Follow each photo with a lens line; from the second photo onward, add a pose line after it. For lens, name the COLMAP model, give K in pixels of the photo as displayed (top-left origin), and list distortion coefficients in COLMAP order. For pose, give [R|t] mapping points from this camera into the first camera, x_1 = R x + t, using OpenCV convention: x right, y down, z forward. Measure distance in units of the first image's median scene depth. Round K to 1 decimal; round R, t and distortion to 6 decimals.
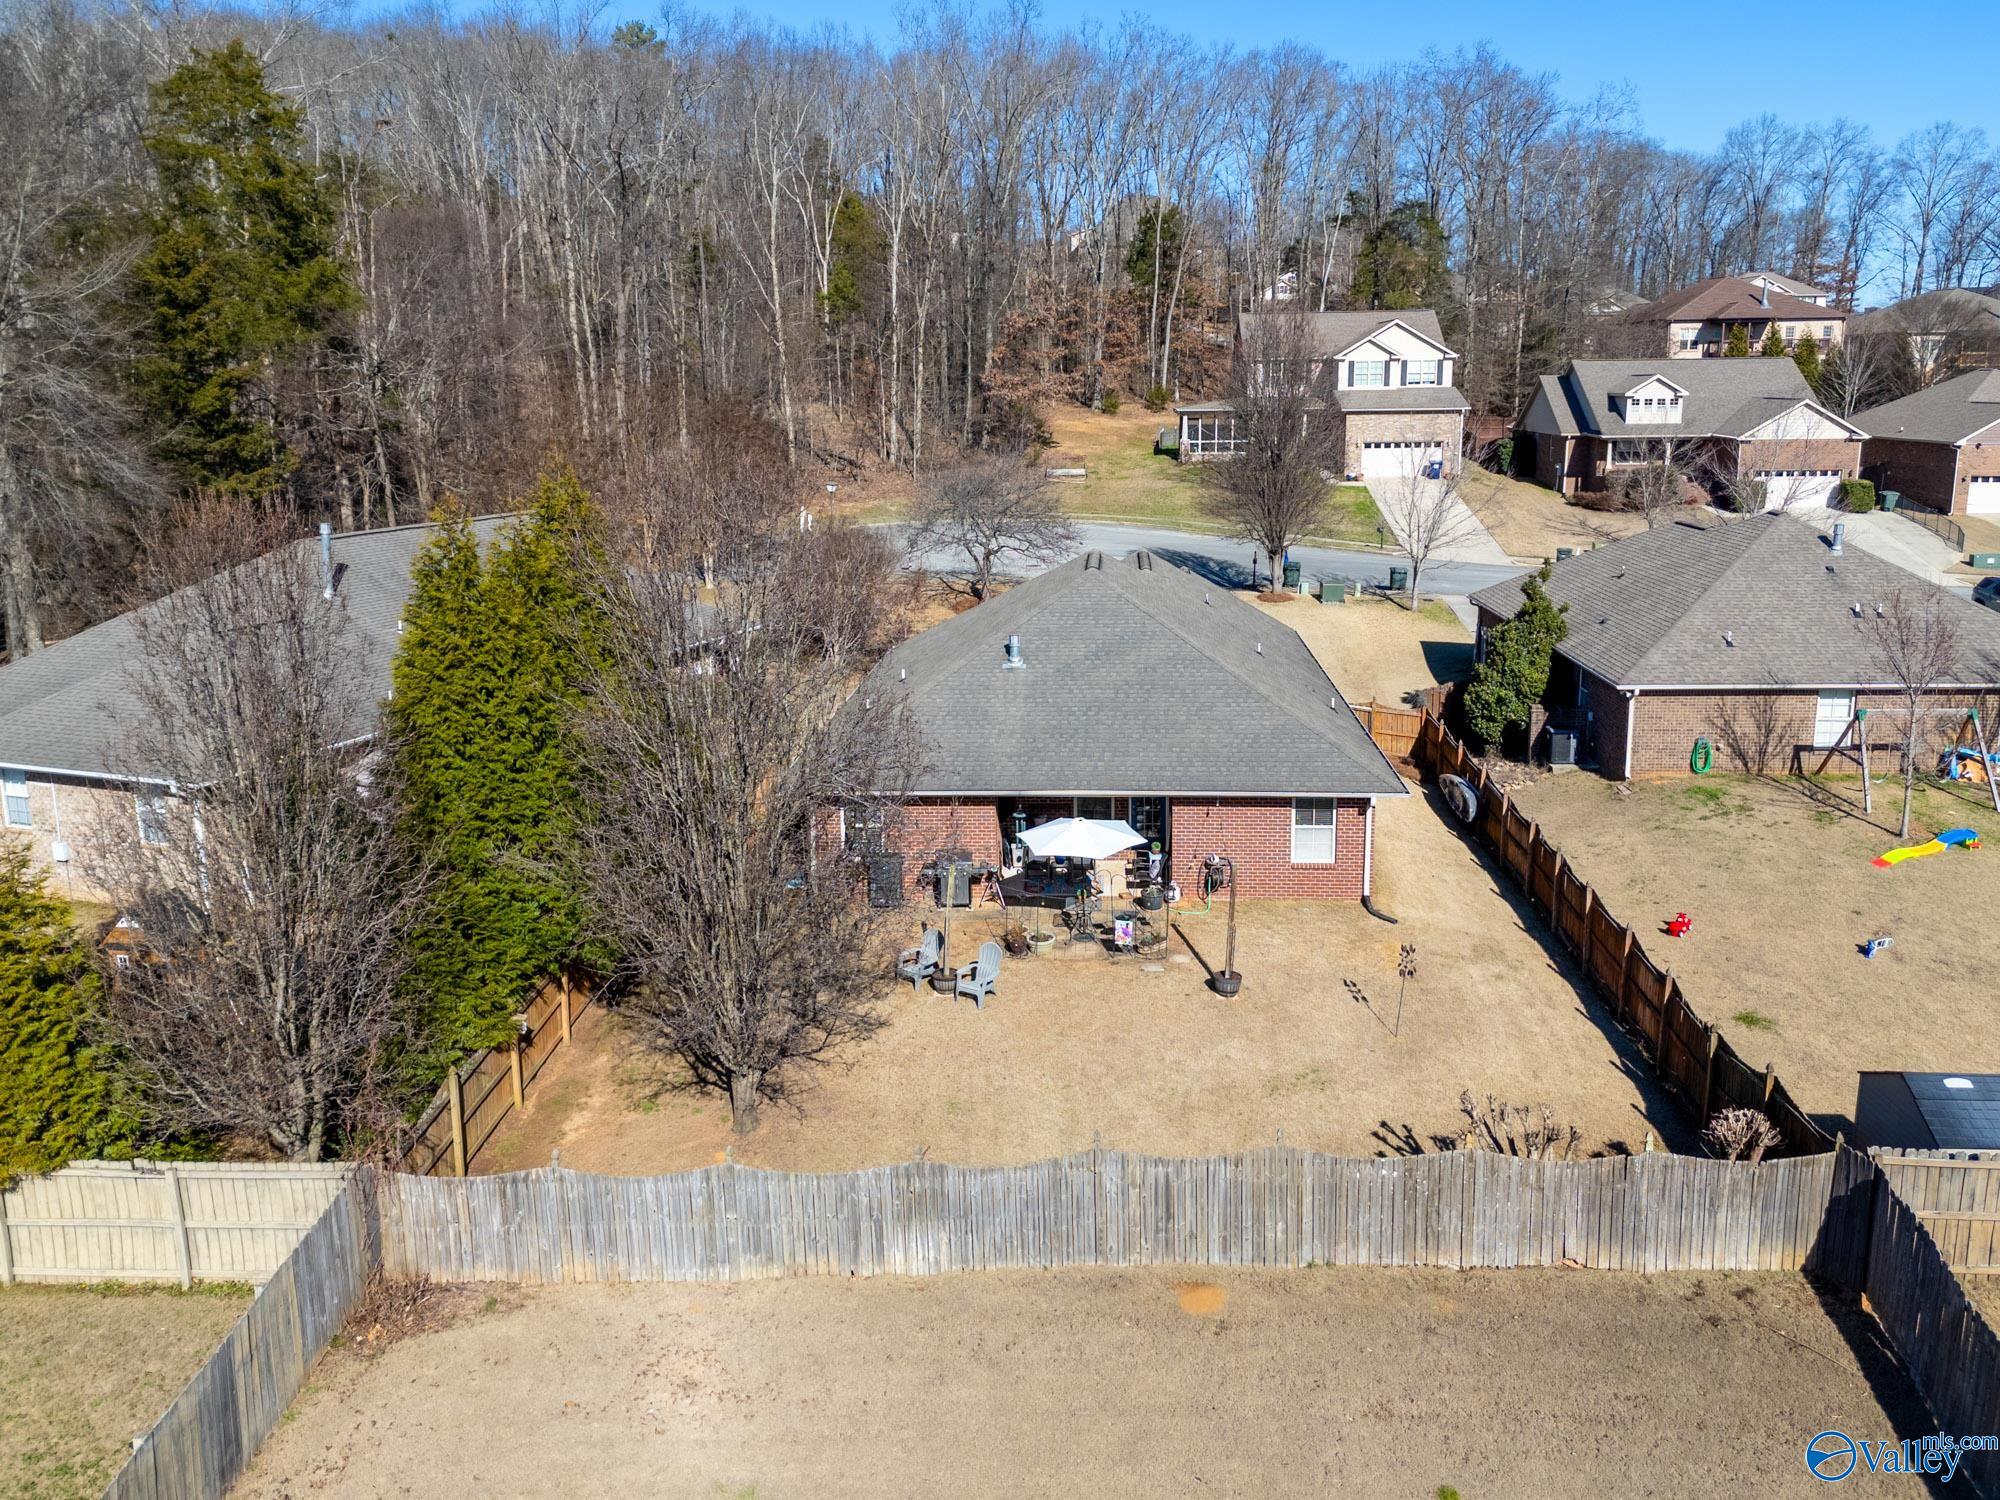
lens RADIAL K [[1570.0, 0, 1025.3], [0, 1570.0, 697.9], [0, 0, 1]] dist [0.056285, -0.048182]
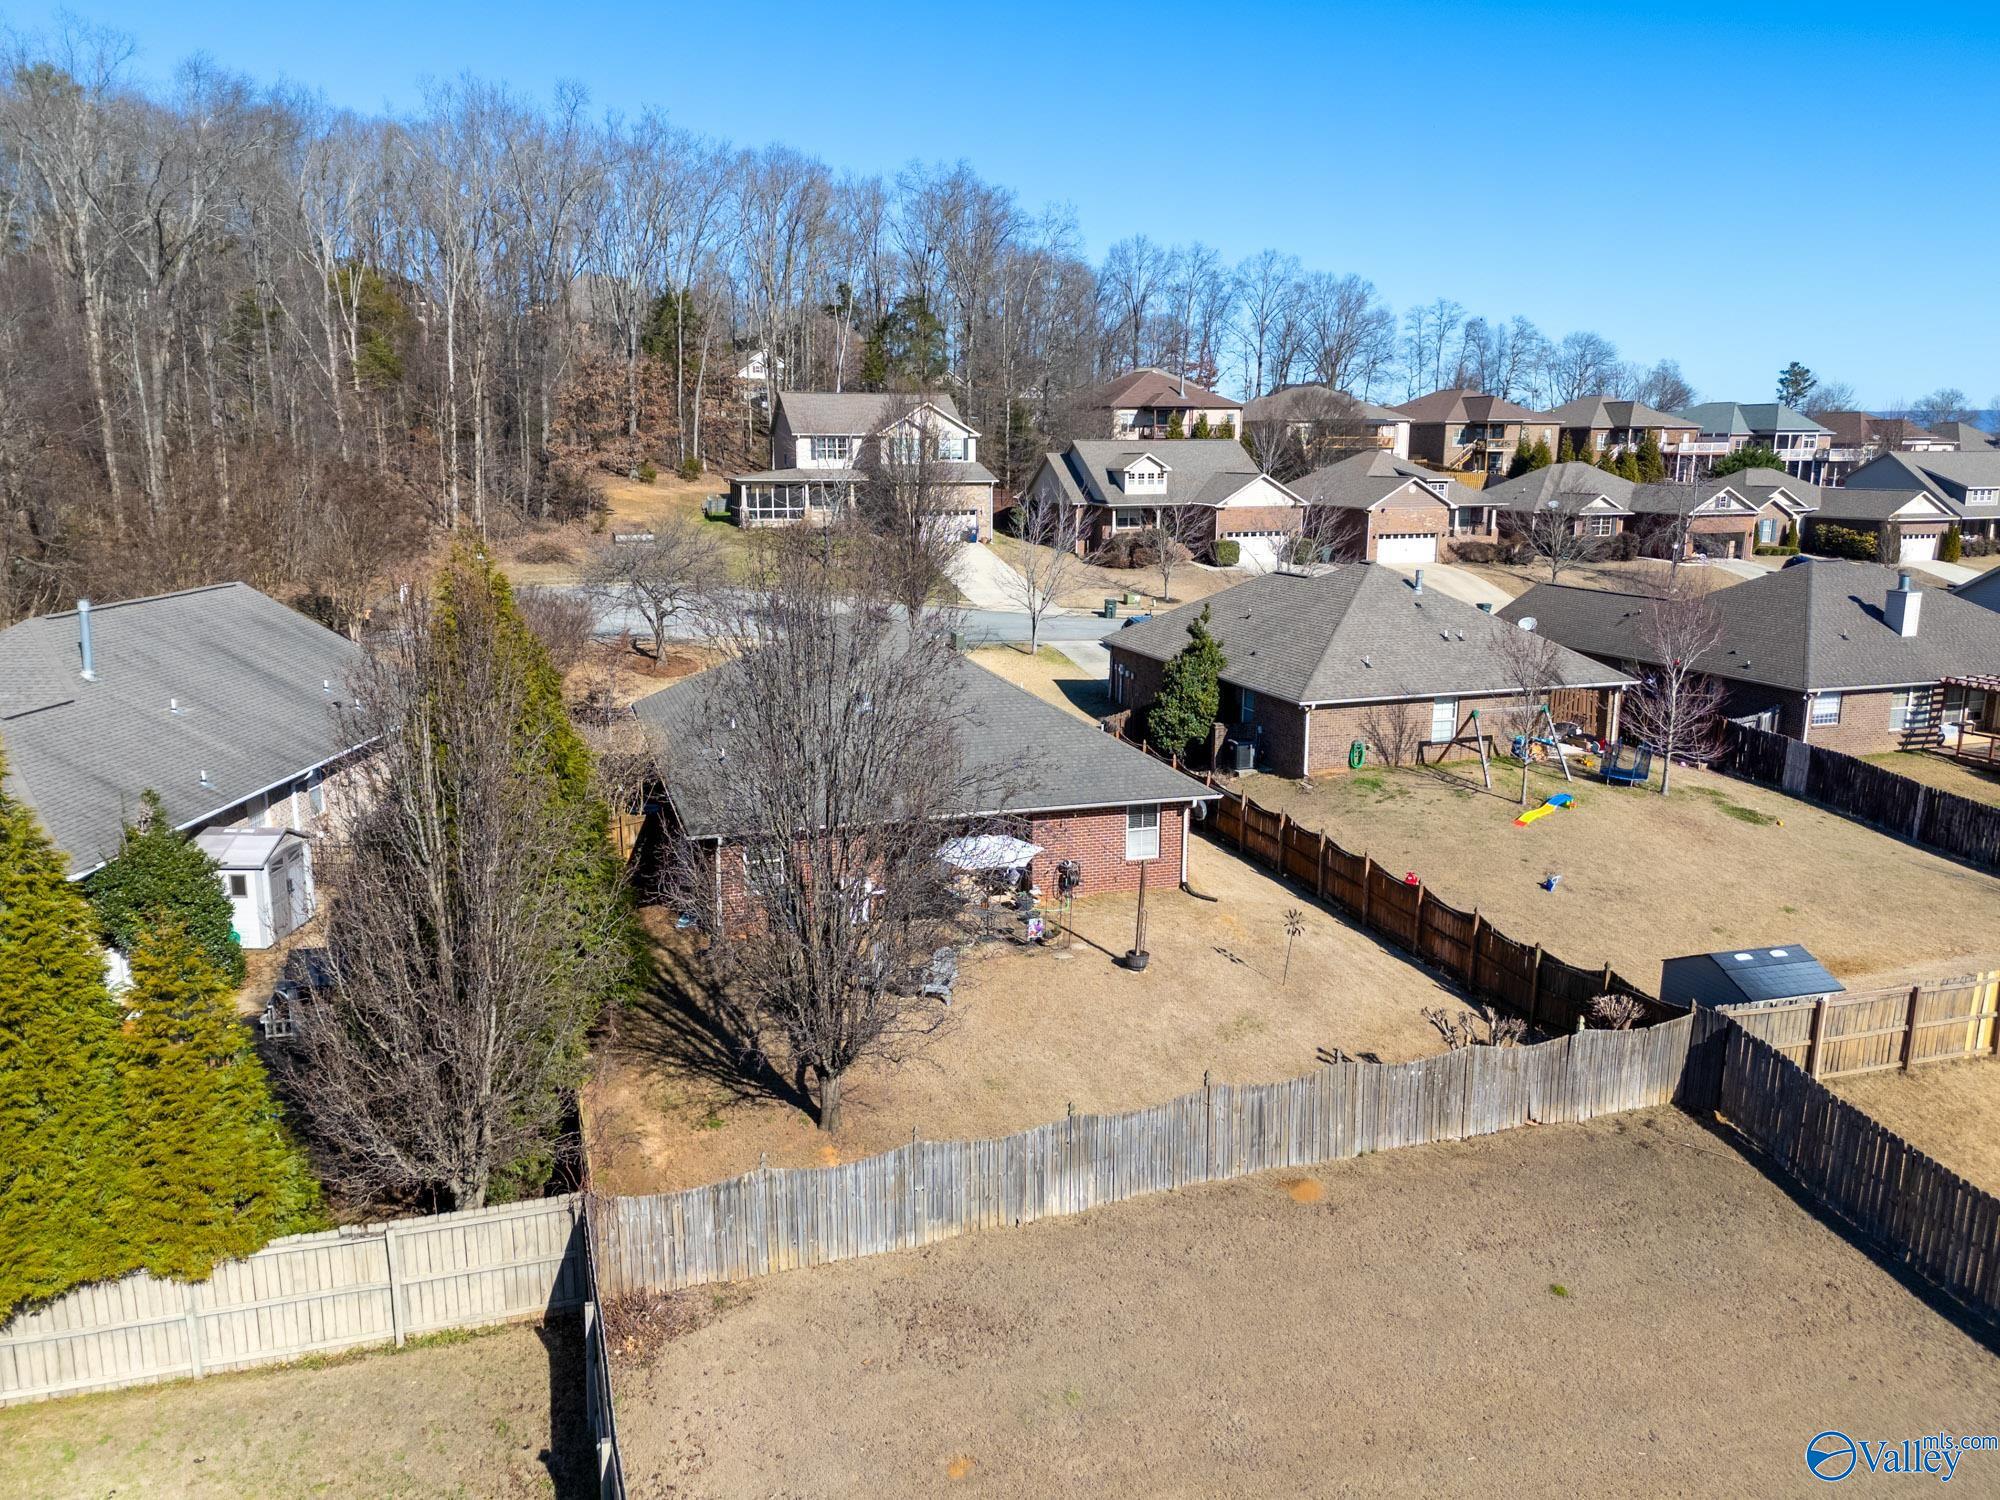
lens RADIAL K [[1467.8, 0, 962.6], [0, 1467.8, 754.7], [0, 0, 1]] dist [0.064592, -0.062831]
pose [[0.942011, -0.061352, 0.329926, -0.308621], [0.060452, 0.998086, 0.012999, 0.002775], [-0.330092, 0.007700, 0.943917, -0.009814]]
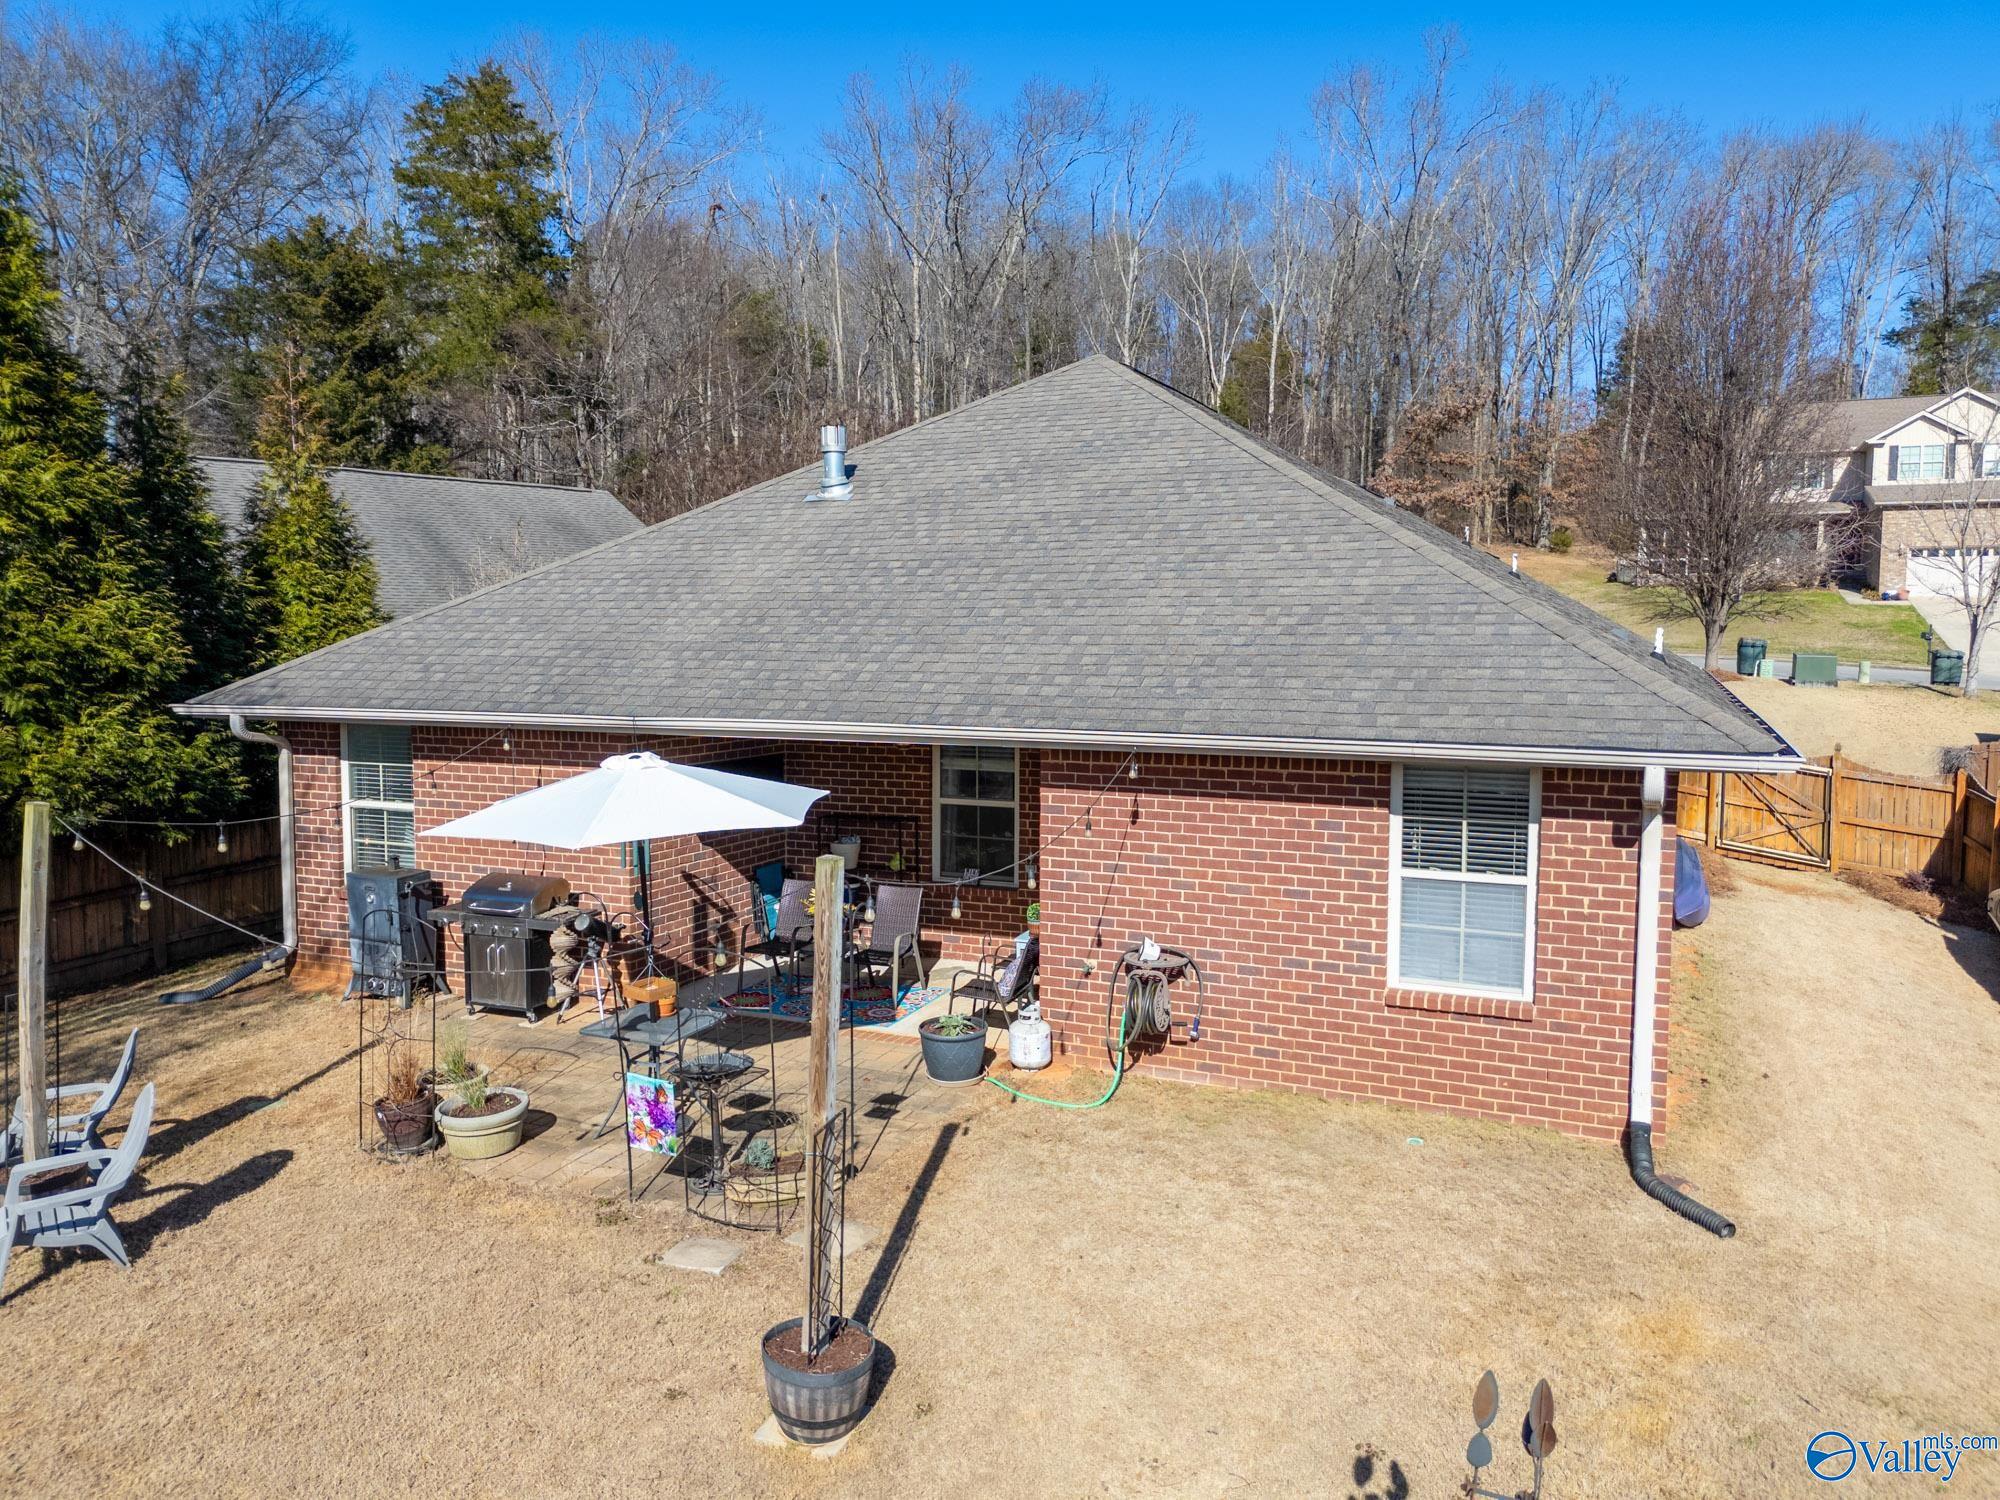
lens RADIAL K [[1467.8, 0, 988.5], [0, 1467.8, 737.1], [0, 0, 1]] dist [0.064592, -0.062831]
pose [[0.933557, 0.041770, -0.355988, 0.197673], [-0.086301, 0.990163, -0.110137, 0.094434], [0.347885, 0.133541, 0.927978, 0.686864]]
